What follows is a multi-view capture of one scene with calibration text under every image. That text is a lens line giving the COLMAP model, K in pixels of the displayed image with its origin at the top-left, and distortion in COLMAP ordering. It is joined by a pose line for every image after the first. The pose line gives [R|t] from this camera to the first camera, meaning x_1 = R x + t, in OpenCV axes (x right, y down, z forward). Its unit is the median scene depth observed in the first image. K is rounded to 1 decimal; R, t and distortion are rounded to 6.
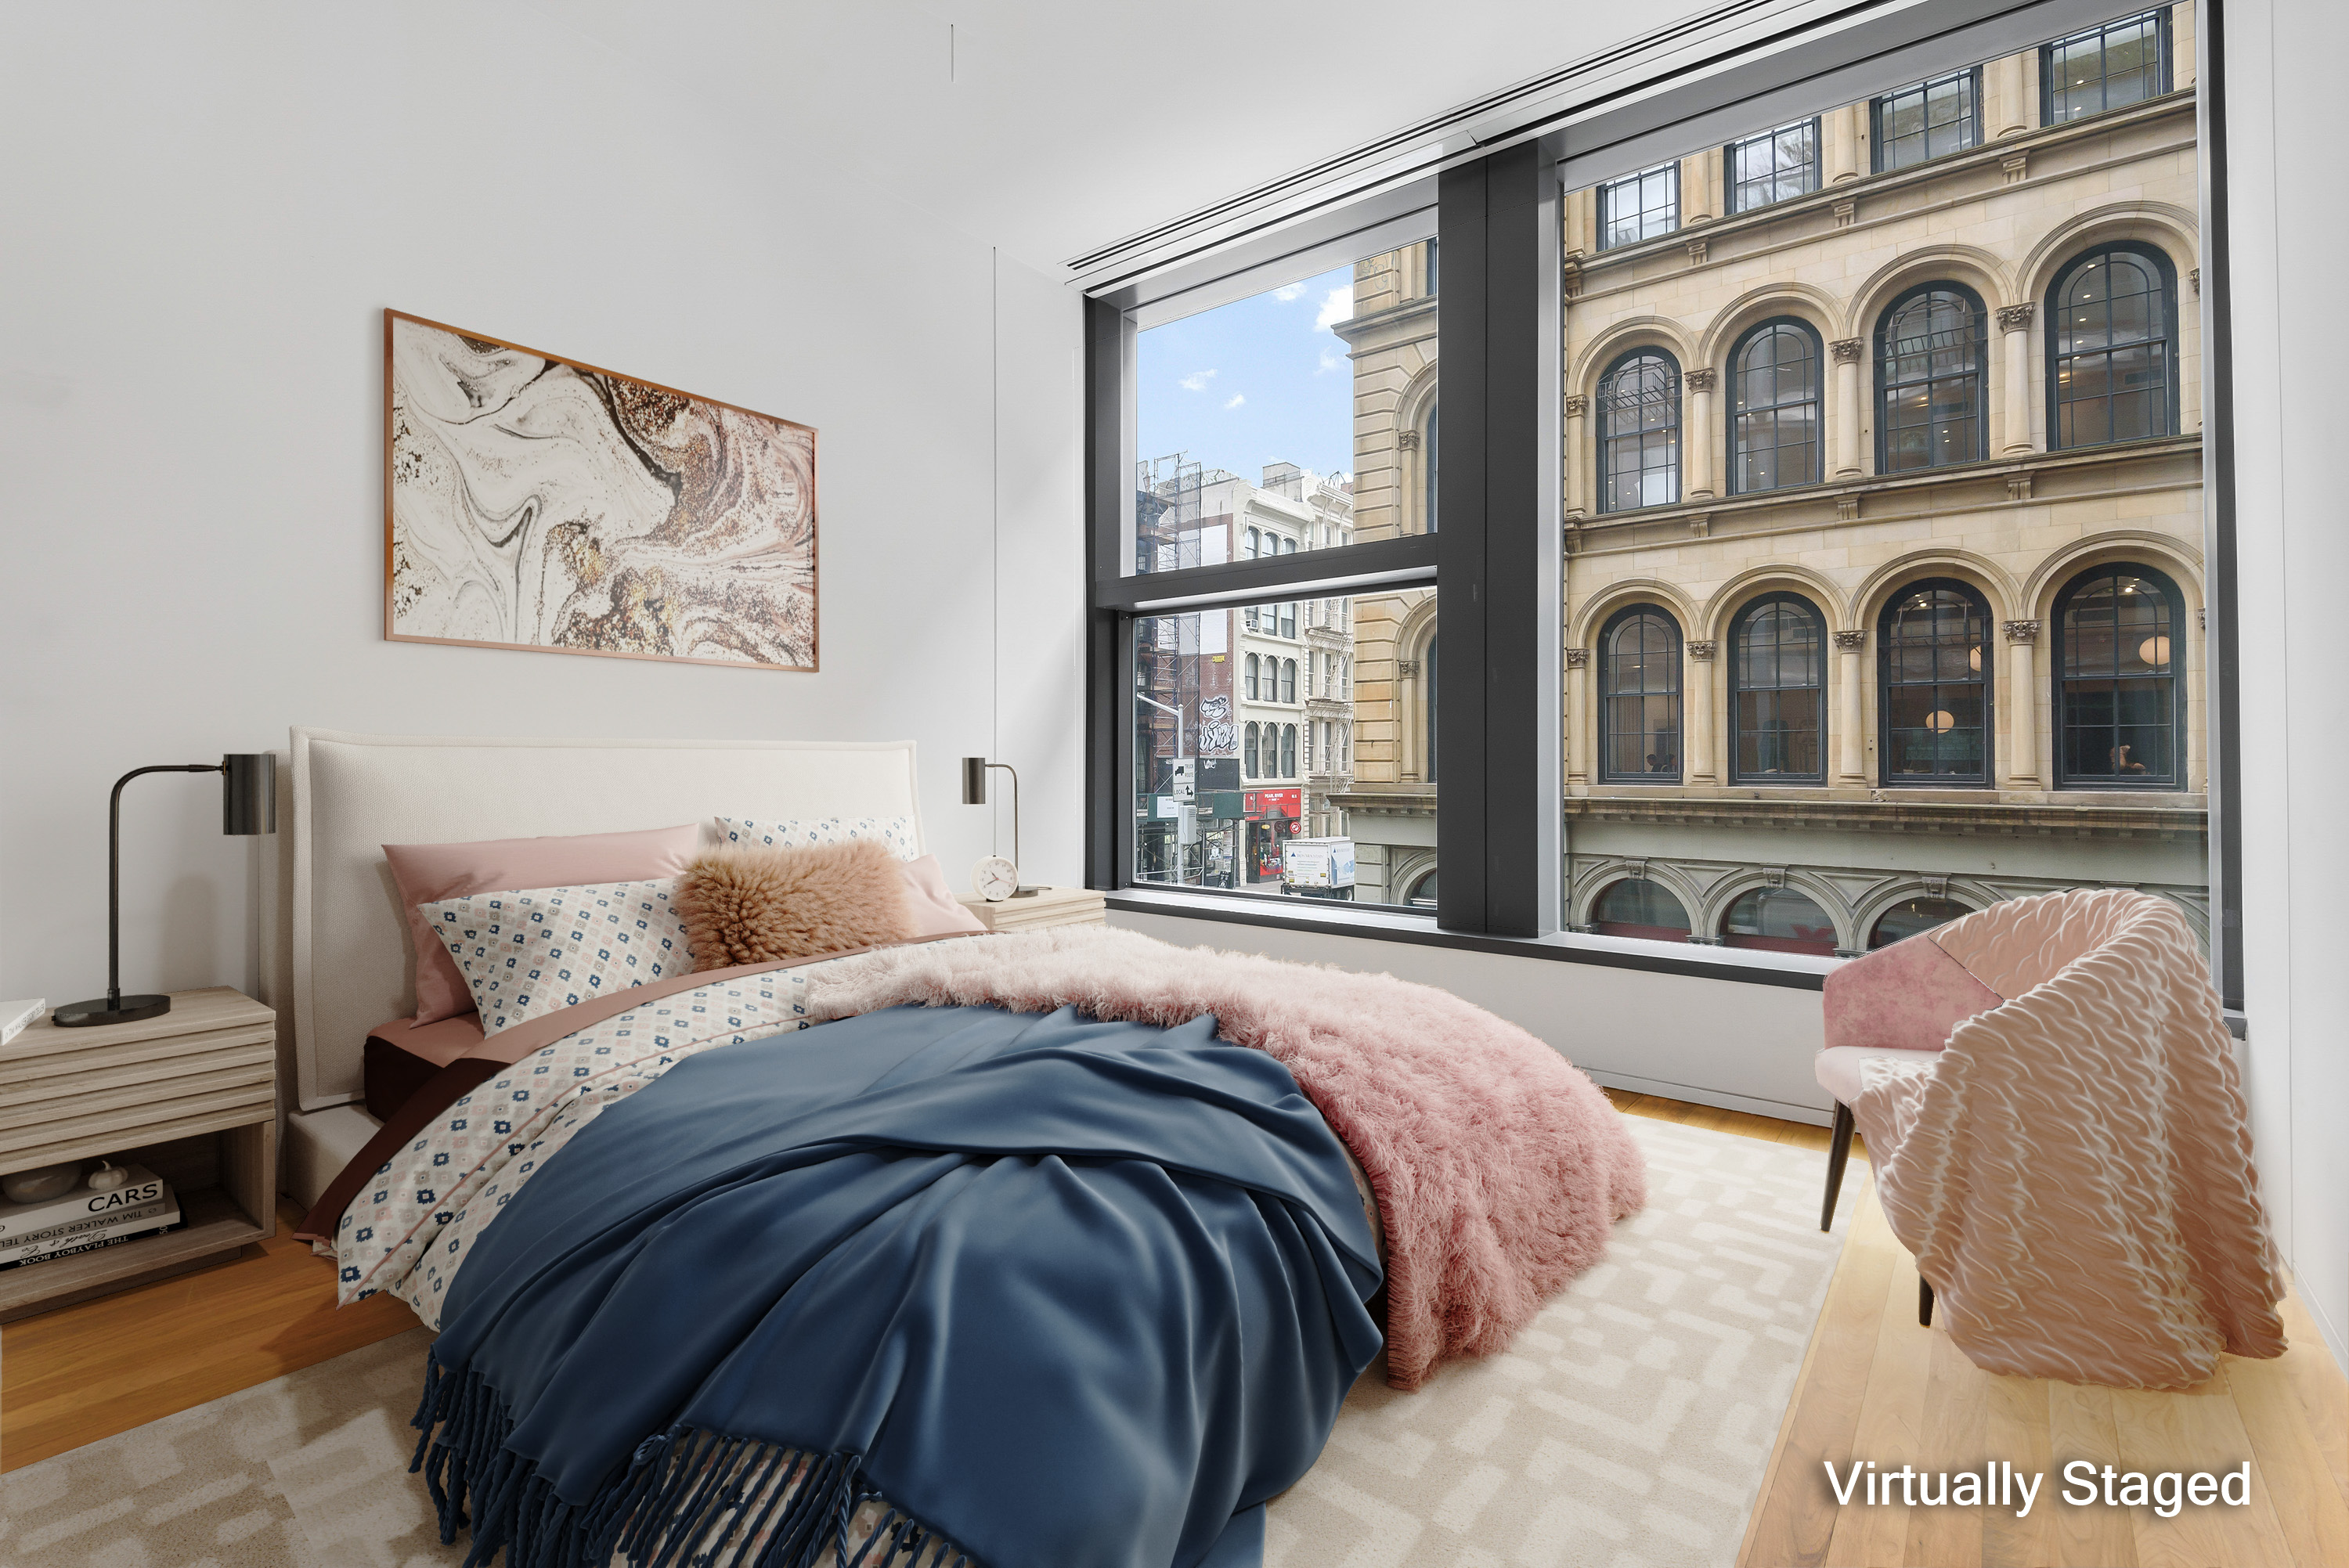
lens RADIAL K [[1089.2, 0, 1152.8], [0, 1089.2, 769.1], [0, 0, 1]] dist [0.002463, -0.000085]
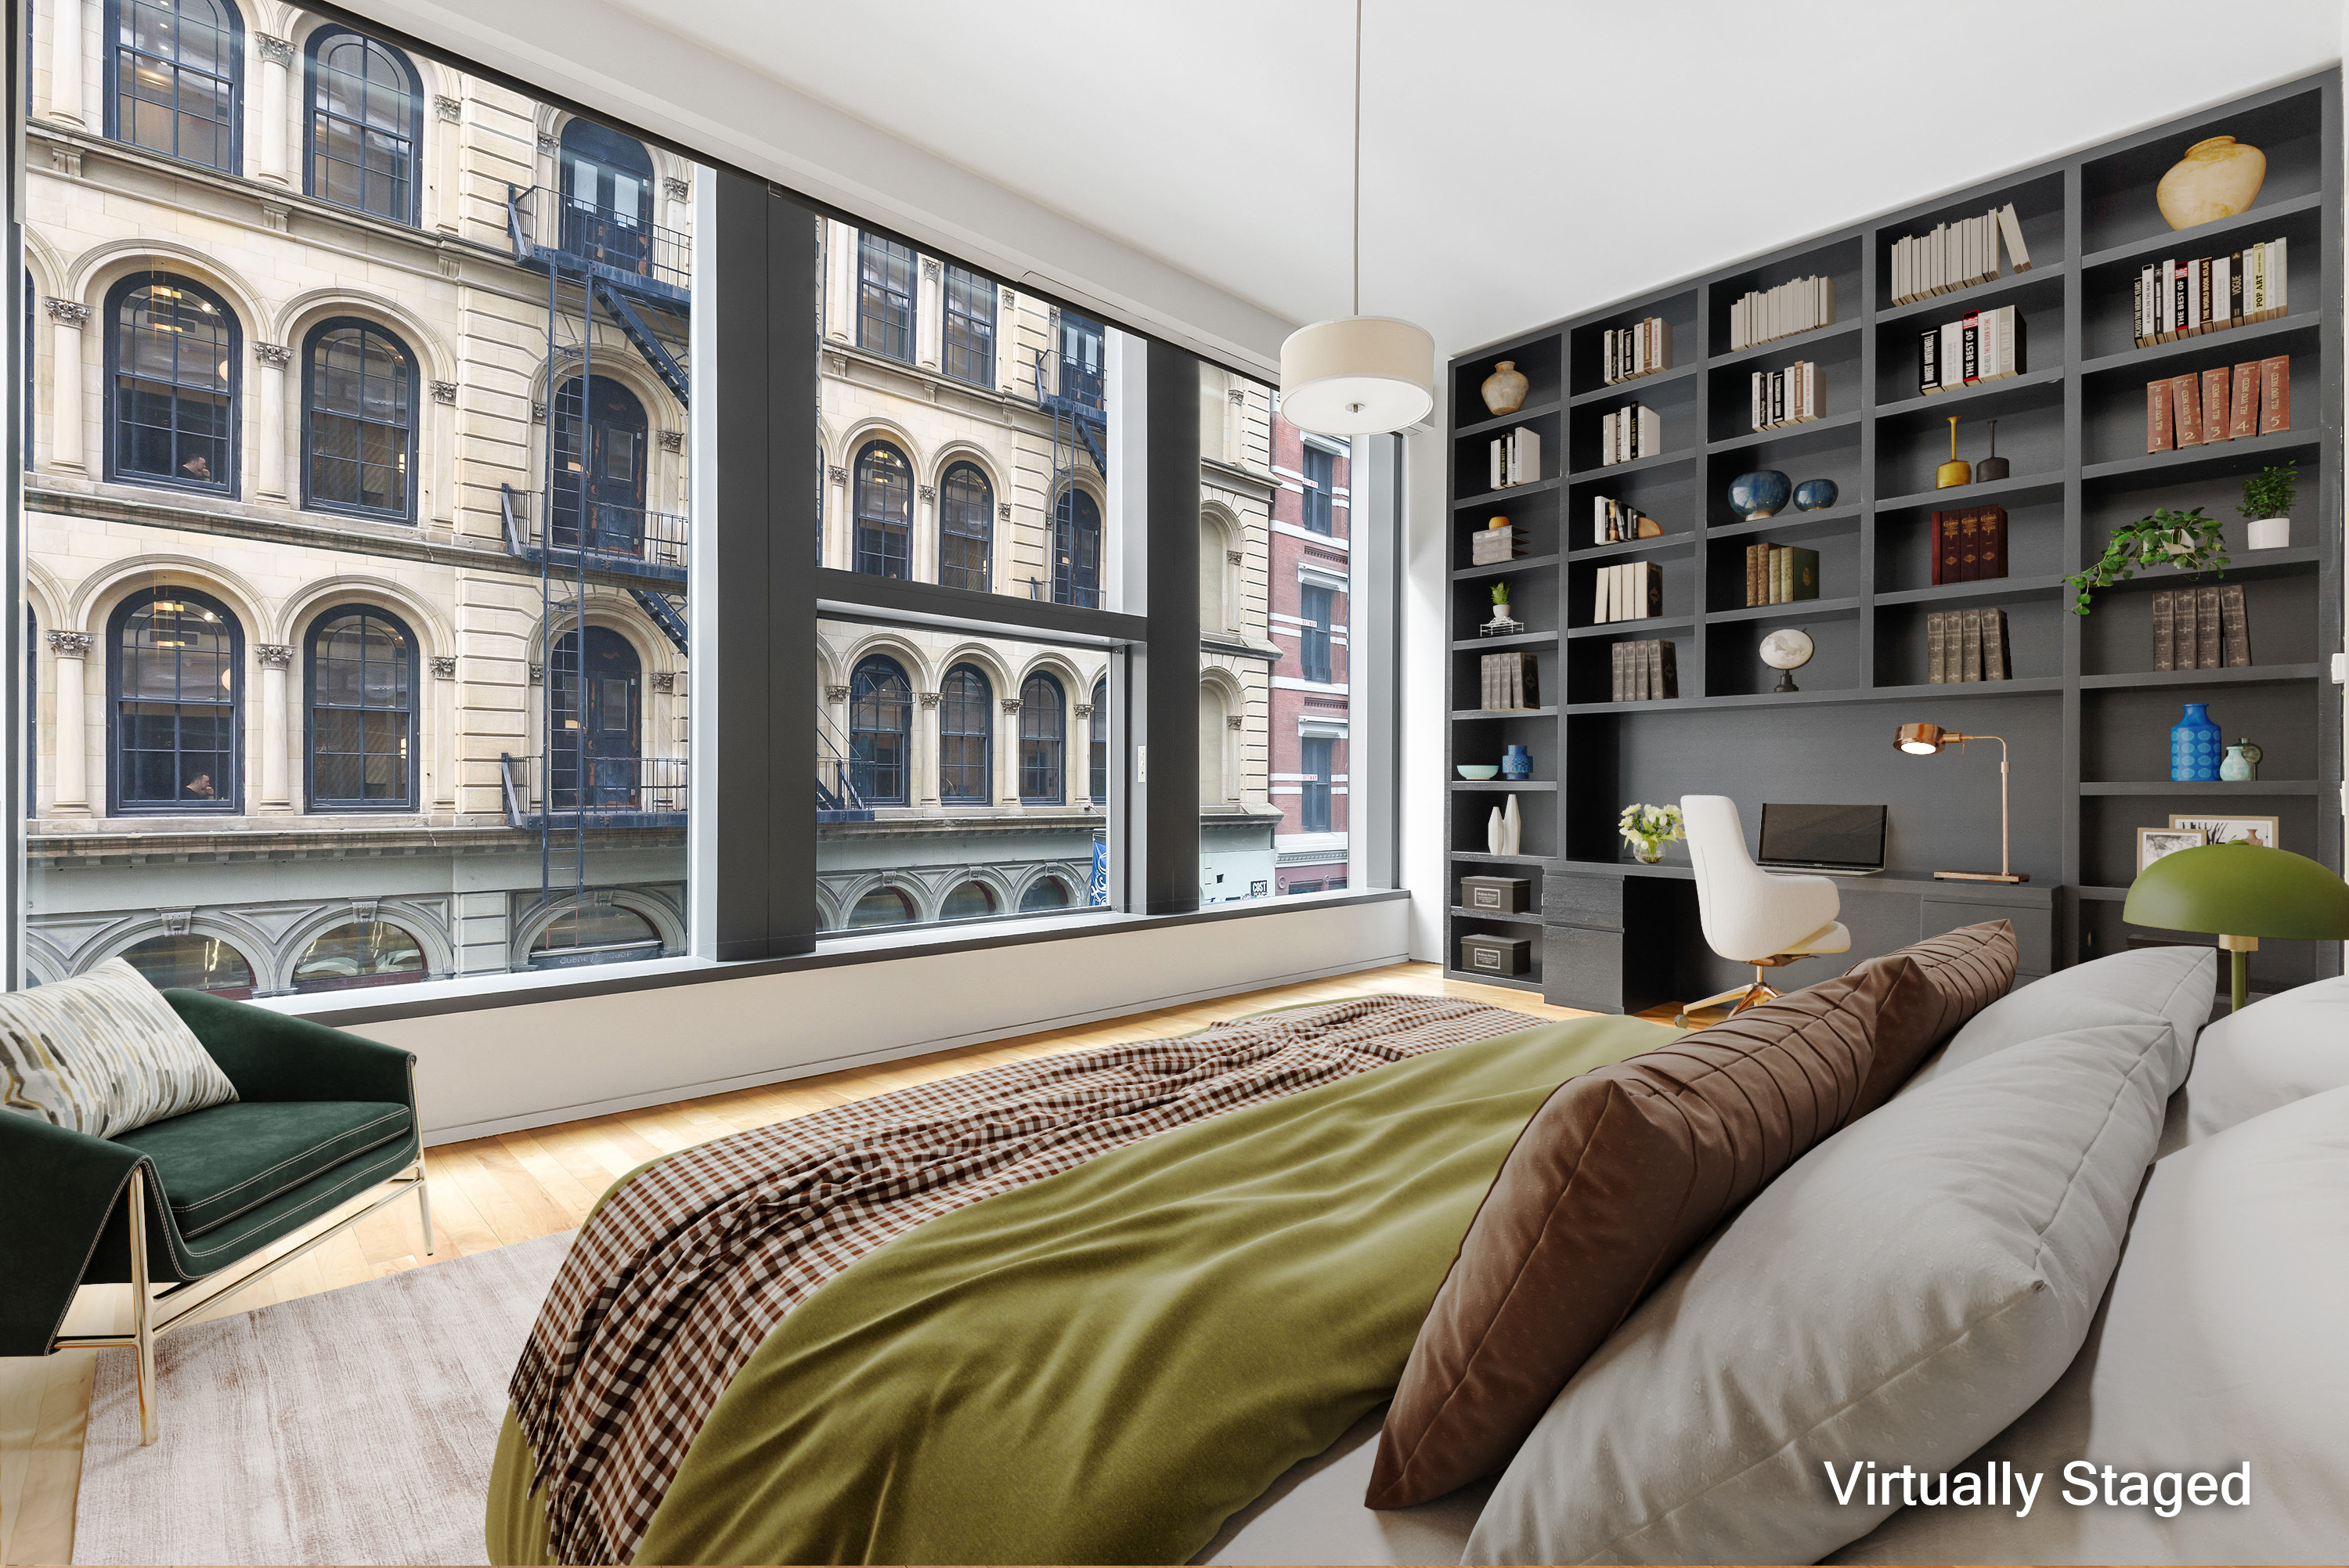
lens RADIAL K [[1089.2, 0, 1150.0], [0, 1089.2, 783.2], [0, 0, 1]] dist [0.002463, -0.000085]
pose [[0.118098, 0.005023, 0.992989, -0.196508], [0.004688, 0.999973, -0.005616, -0.001274], [-0.992991, 0.005319, 0.118072, 0.157867]]
